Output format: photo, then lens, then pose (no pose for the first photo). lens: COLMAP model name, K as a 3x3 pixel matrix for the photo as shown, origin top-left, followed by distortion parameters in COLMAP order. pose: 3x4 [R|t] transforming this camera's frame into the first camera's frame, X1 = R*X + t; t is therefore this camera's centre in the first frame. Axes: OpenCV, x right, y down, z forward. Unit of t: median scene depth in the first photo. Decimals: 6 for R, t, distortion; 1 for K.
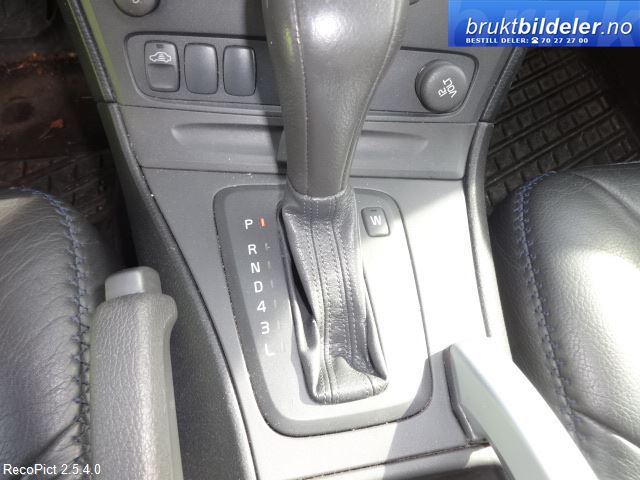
lens RADIAL K [[471.9, 0, 319.3], [0, 471.9, 239.9], [0, 0, 1]] dist [-0.001050, -0.000101]
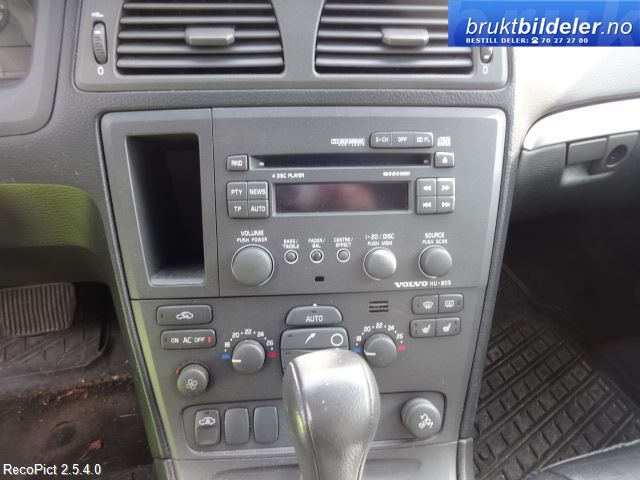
lens RADIAL K [[474.5, 0, 321.6], [0, 474.5, 240.3], [0, 0, 1]] dist [-0.004403, 0.000919]
pose [[0.994490, -0.104764, 0.003830, 0.013210], [0.092371, 0.858407, -0.504584, -0.045064], [0.049575, 0.502157, 0.863354, -0.151776]]
